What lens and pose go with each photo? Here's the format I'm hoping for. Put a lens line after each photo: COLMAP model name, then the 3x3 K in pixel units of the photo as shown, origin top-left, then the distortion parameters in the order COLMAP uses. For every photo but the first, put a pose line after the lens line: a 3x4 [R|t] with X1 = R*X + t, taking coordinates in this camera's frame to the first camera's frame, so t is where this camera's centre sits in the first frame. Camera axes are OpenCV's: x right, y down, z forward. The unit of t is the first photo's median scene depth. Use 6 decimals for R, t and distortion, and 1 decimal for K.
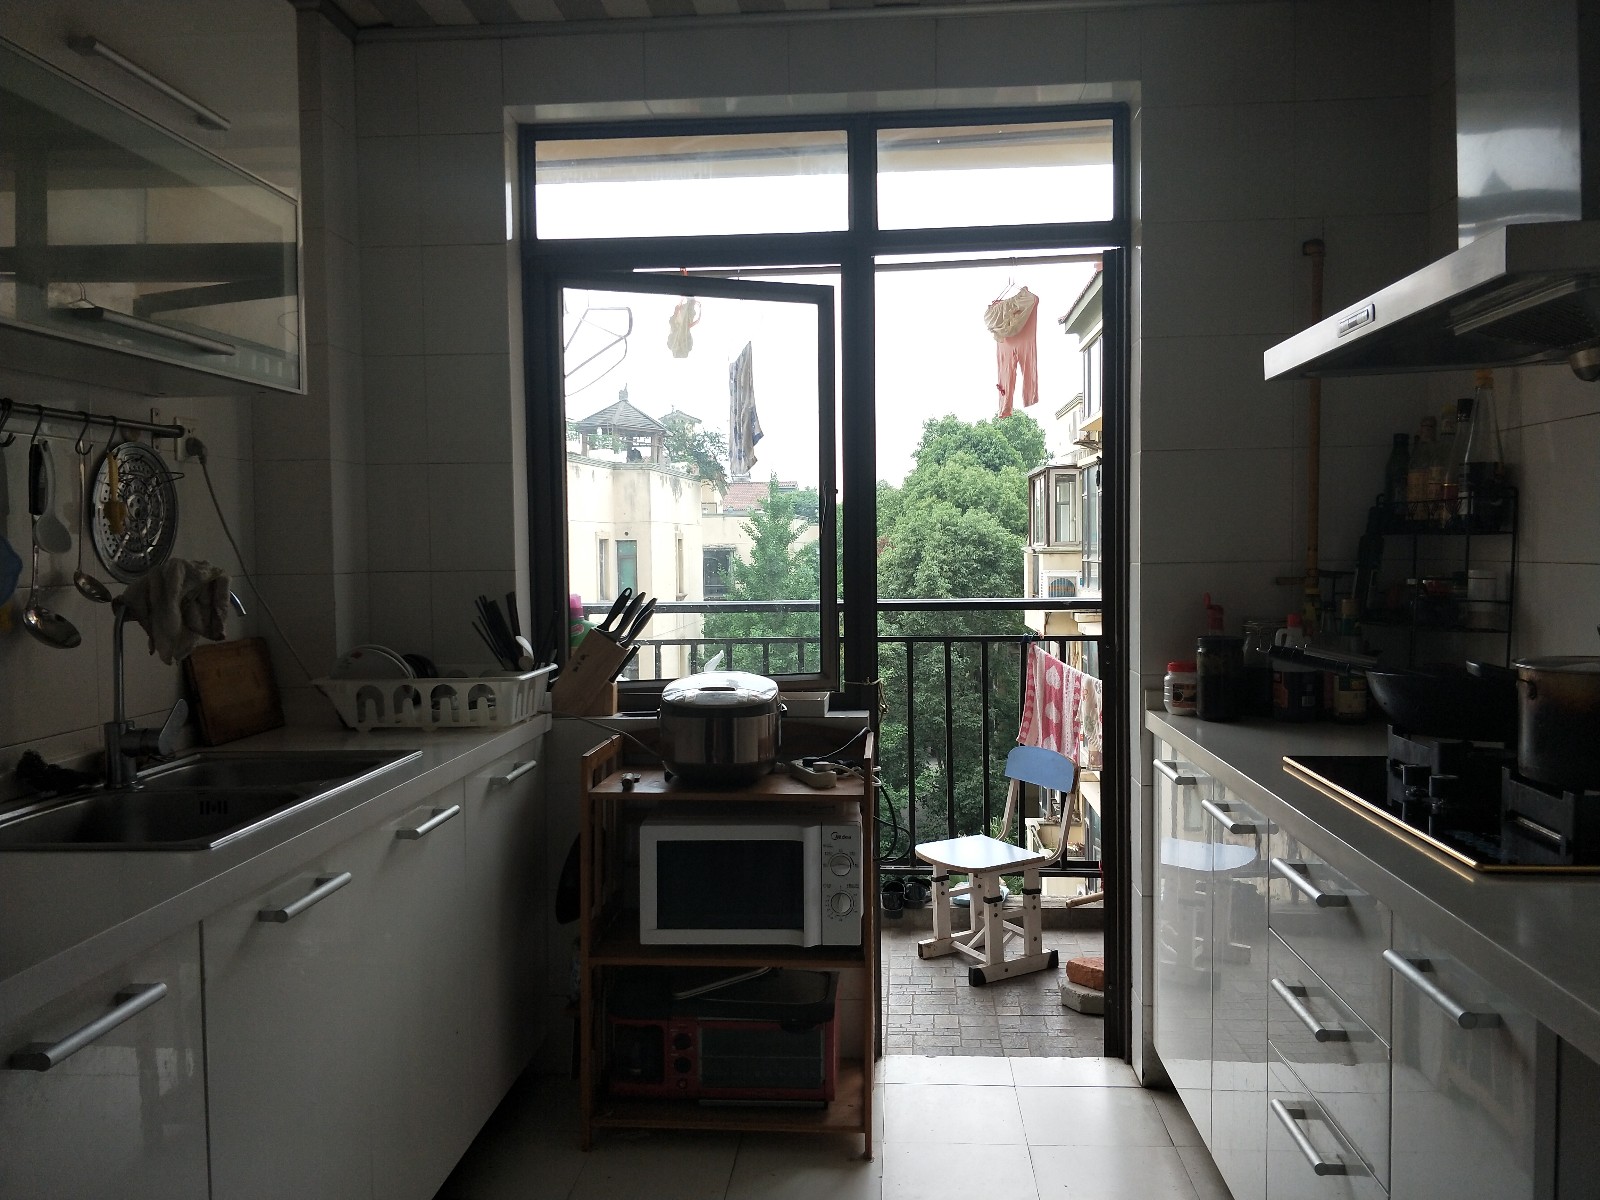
lens RADIAL K [[1291.9, 0, 783.1], [0, 1291.9, 593.1], [0, 0, 1]] dist [0.036482, -0.062190]
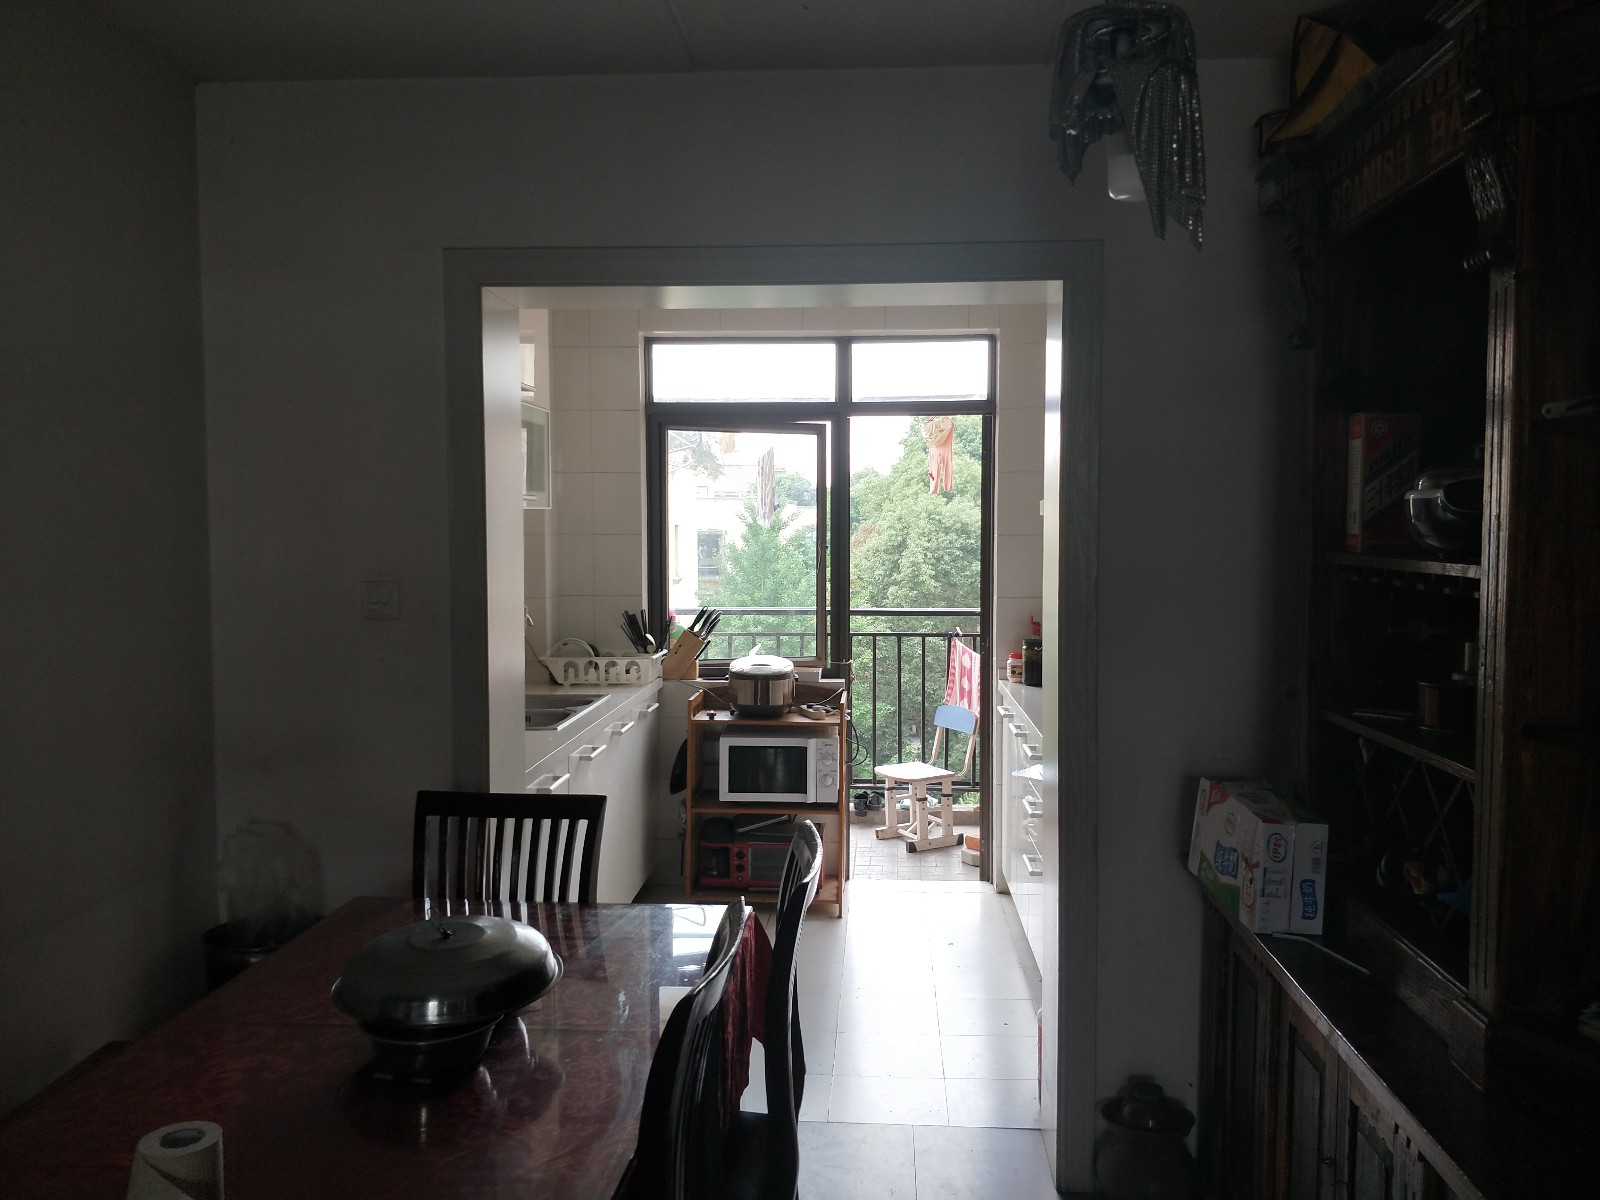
lens RADIAL K [[1291.9, 0, 754.6], [0, 1291.9, 584.5], [0, 0, 1]] dist [0.036482, -0.062190]
pose [[0.999861, 0.010831, -0.012656, -0.037405], [-0.010721, 0.999905, 0.008707, -0.055608], [0.012749, -0.008570, 0.999882, -0.829442]]
